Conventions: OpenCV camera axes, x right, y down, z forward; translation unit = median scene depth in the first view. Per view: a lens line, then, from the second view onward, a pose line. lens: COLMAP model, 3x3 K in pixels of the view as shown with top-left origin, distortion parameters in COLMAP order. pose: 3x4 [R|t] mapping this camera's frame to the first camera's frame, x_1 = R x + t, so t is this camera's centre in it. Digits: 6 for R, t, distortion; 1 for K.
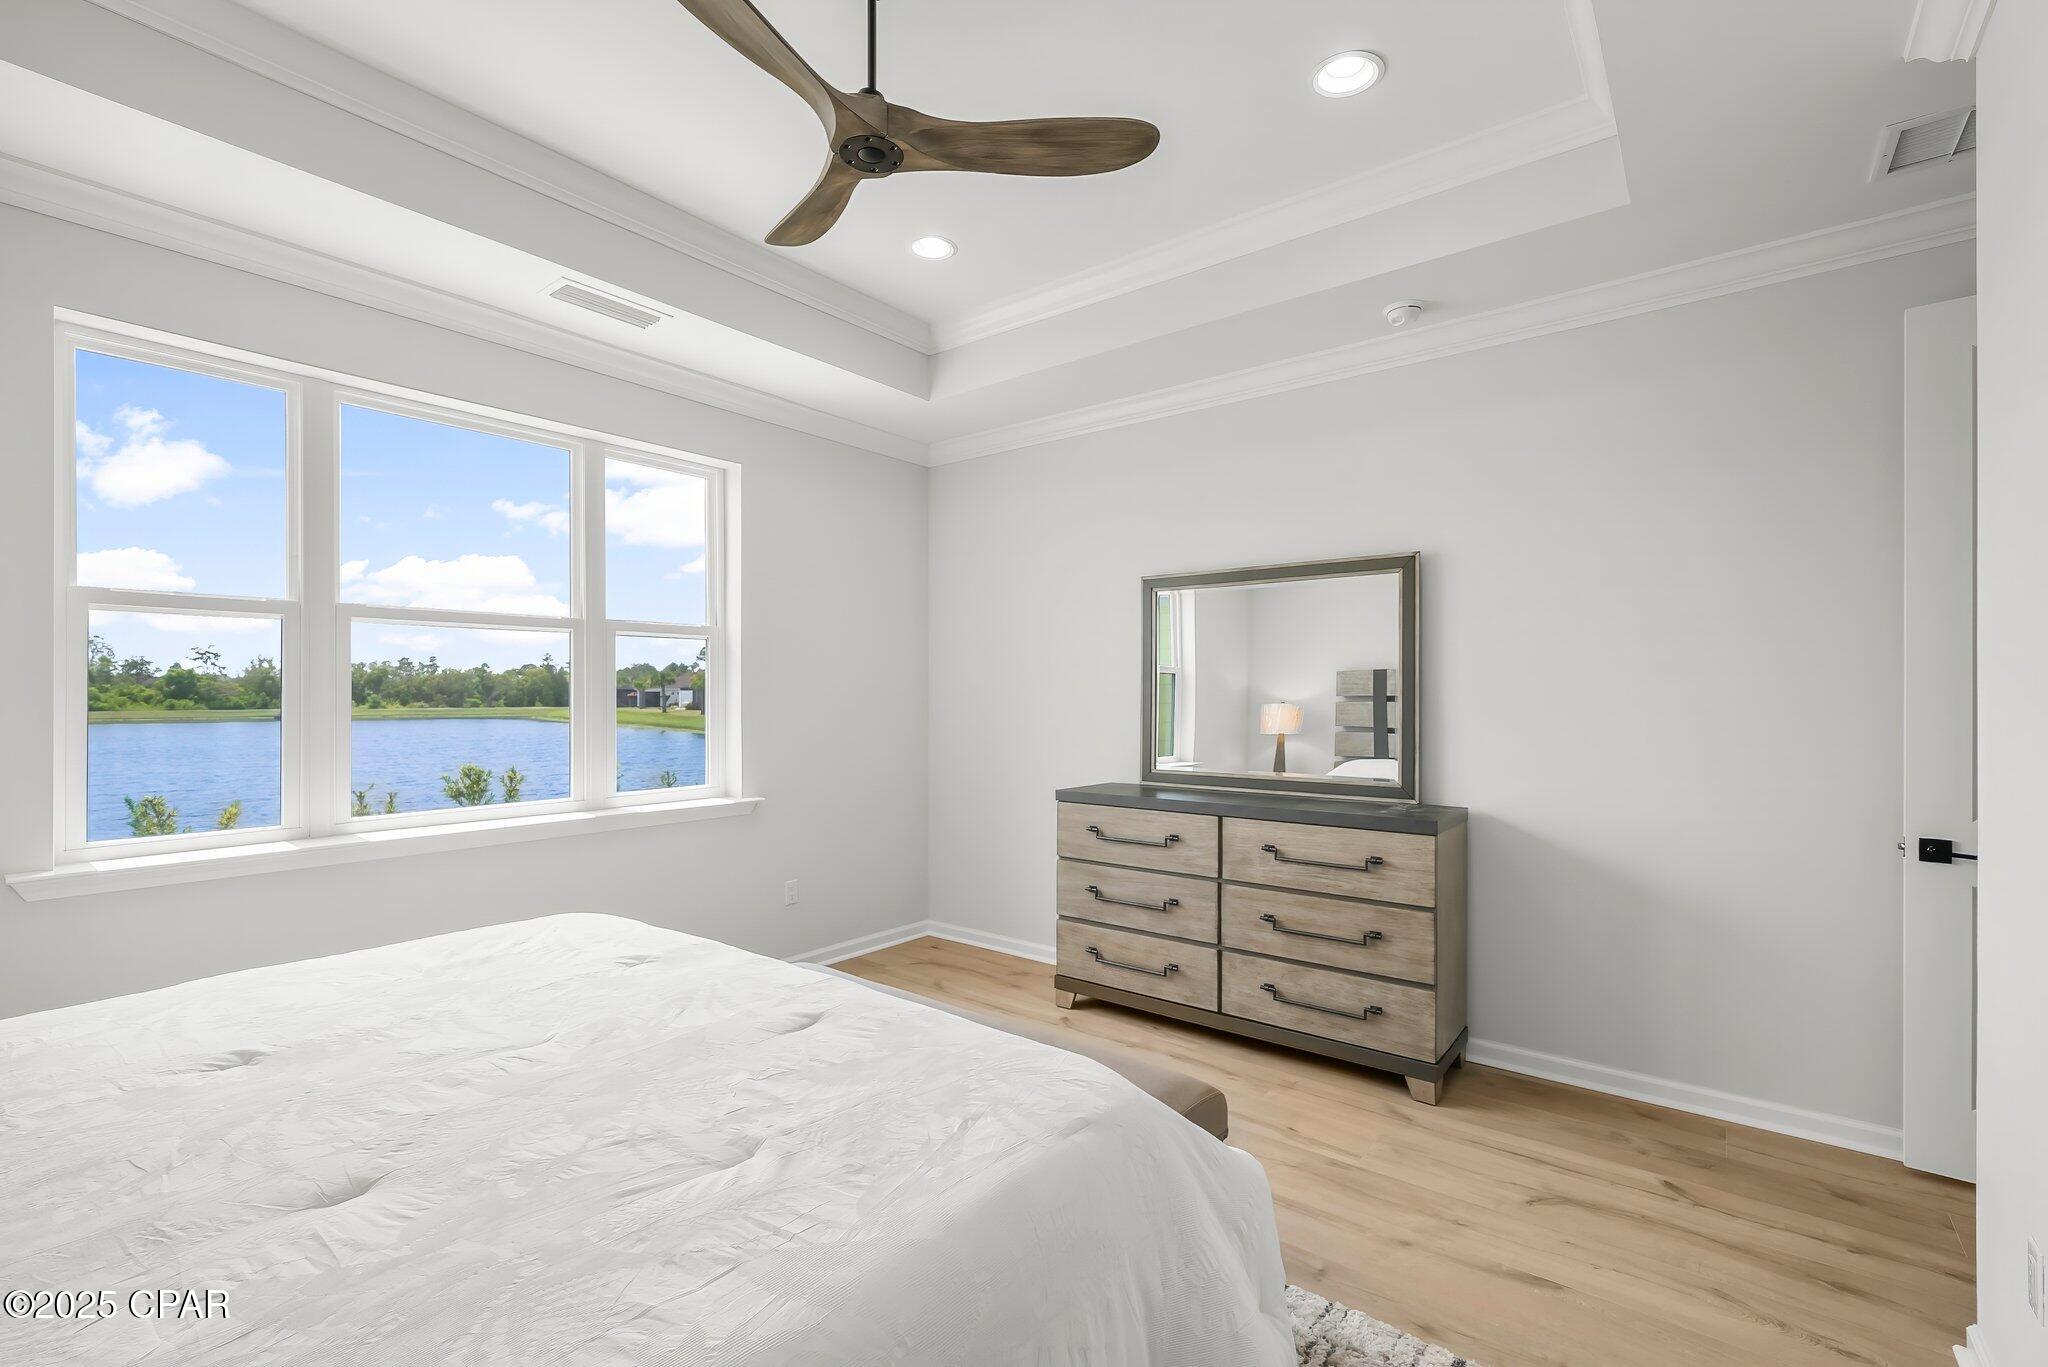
lens RADIAL K [[887.7, 0, 1061.4], [0, 887.7, 694.4], [0, 0, 1]] dist [0.009248, 0.000206]
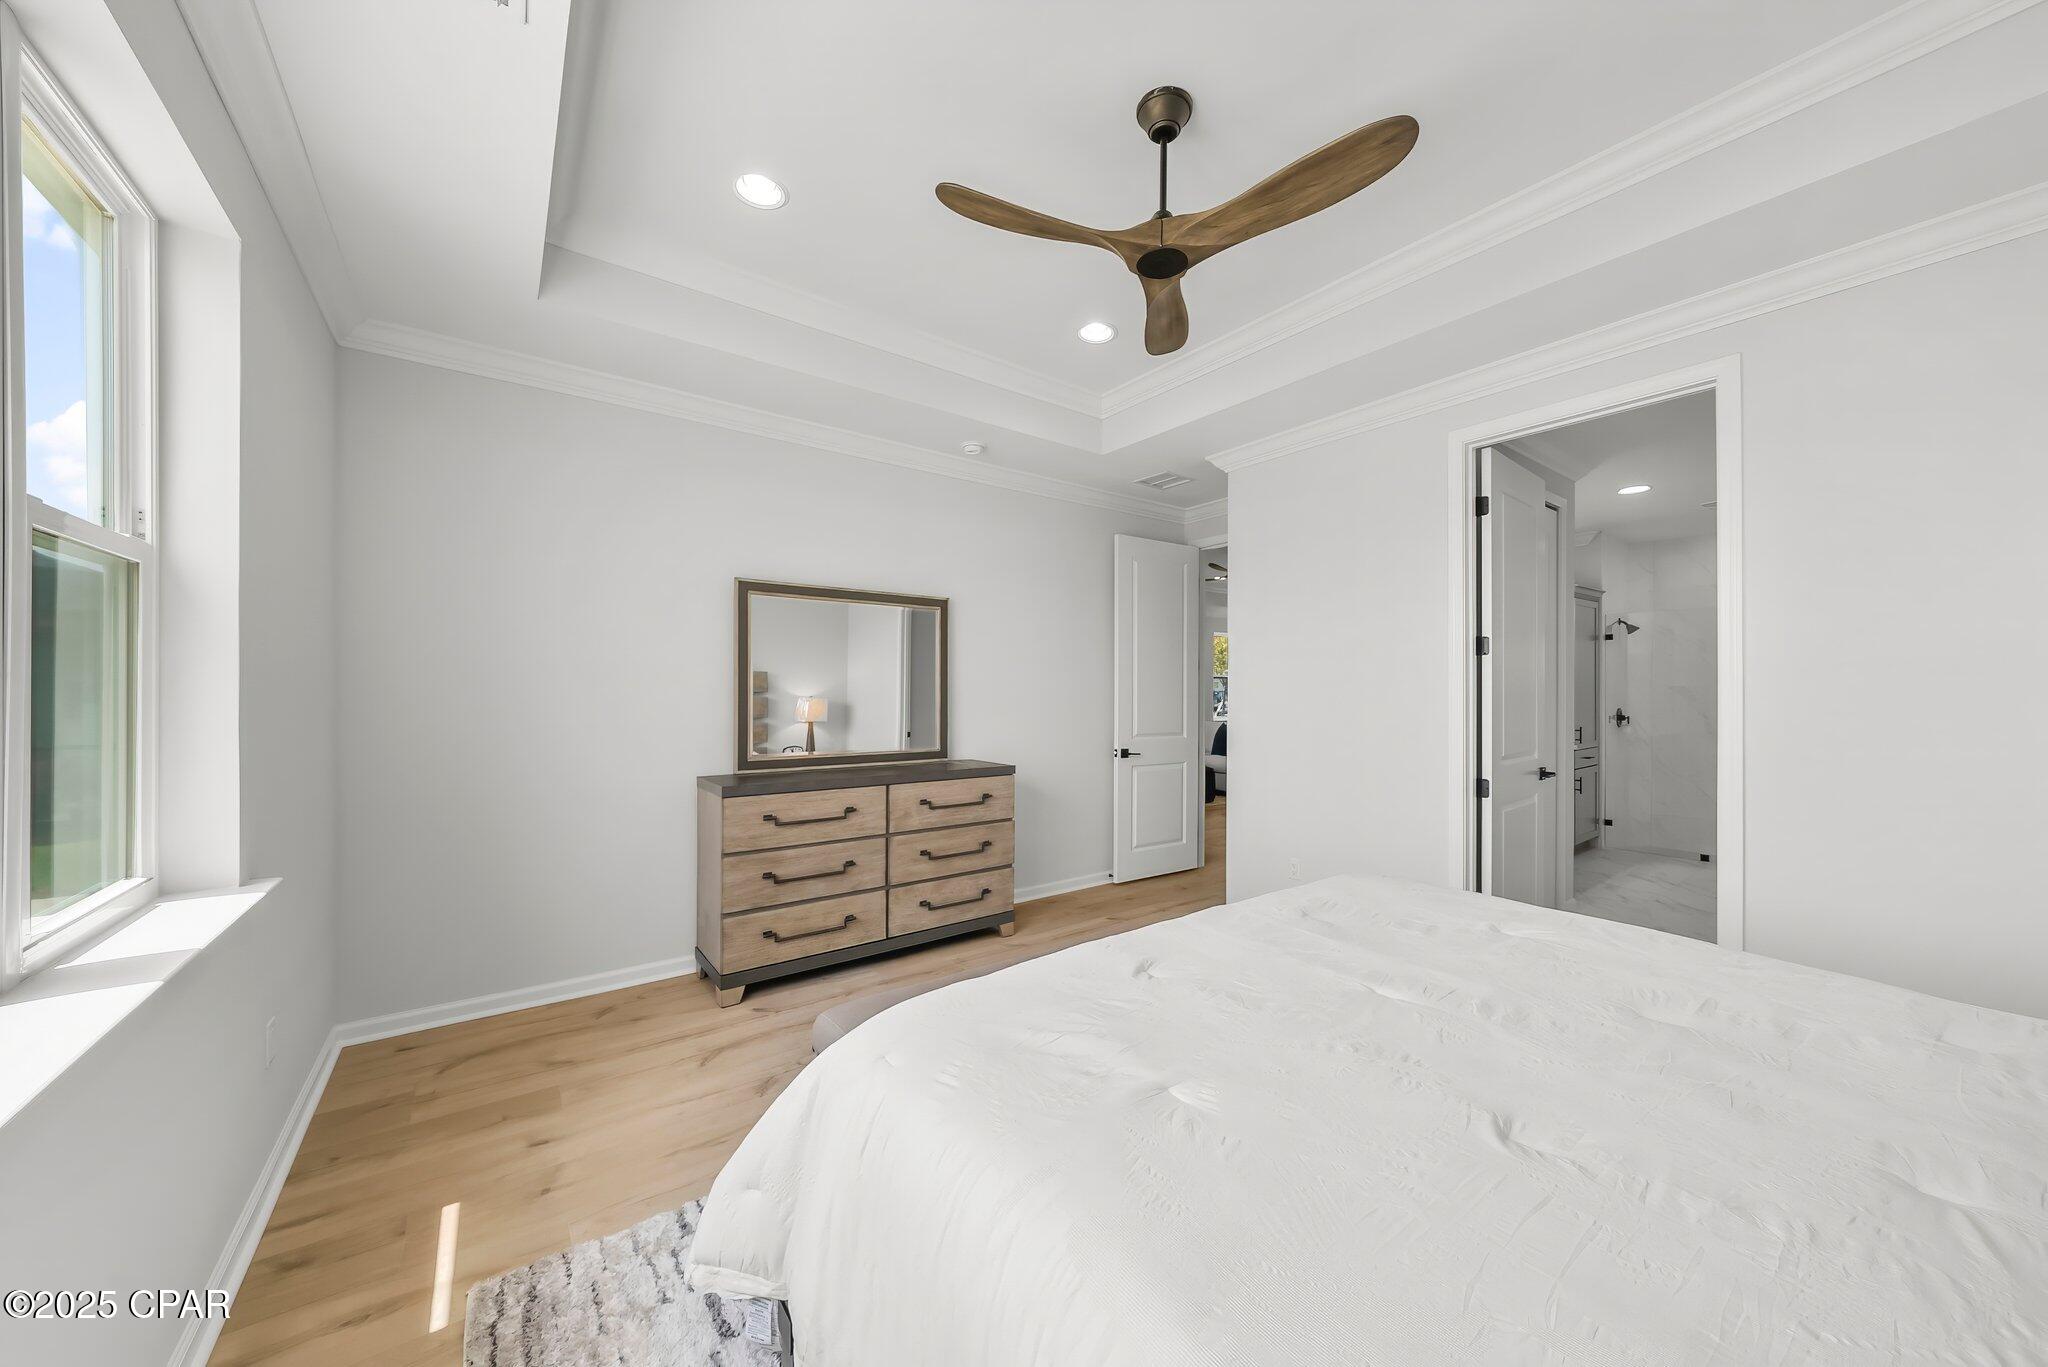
lens RADIAL K [[696.7, 0, 987.7], [0, 696.7, 689.3], [0, 0, 1]] dist [0.000481, 0.000011]
pose [[0.310452, 0.003286, 0.950584, -0.718077], [-0.003972, 0.999990, -0.002159, 0.001223], [-0.950581, -0.003105, 0.310461, 0.542998]]
